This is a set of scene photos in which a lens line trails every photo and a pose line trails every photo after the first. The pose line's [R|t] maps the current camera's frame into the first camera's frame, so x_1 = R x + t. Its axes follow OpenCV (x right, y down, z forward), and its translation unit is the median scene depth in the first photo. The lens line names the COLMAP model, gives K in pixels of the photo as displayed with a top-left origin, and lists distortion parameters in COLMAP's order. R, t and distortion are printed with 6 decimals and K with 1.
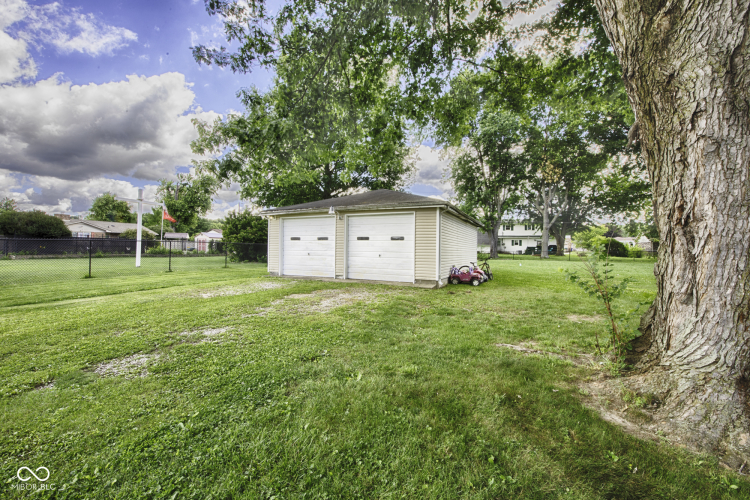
lens RADIAL K [[319.8, 0, 375.1], [0, 319.8, 249.9], [0, 0, 1]] dist [-0.013783, -0.003528]
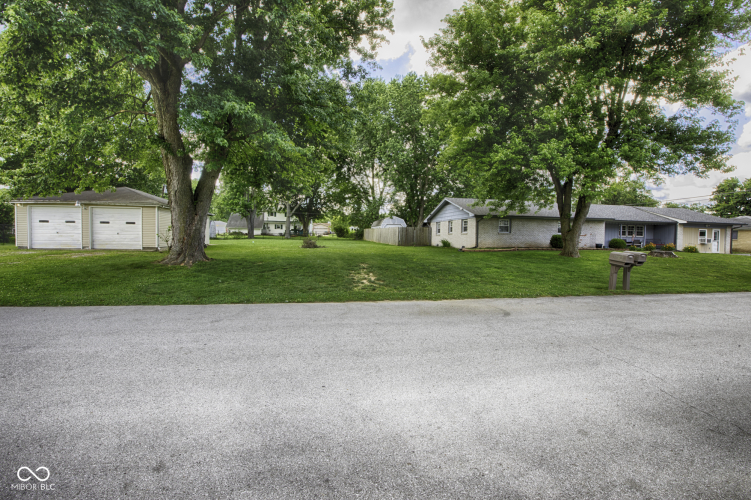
lens RADIAL K [[320.2, 0, 375.4], [0, 320.2, 246.2], [0, 0, 1]] dist [-0.013783, -0.003528]
pose [[0.818030, -0.020135, 0.574822, 0.141615], [-0.002717, 0.999241, 0.038869, 0.015624], [-0.575168, -0.033358, 0.817355, -0.944695]]
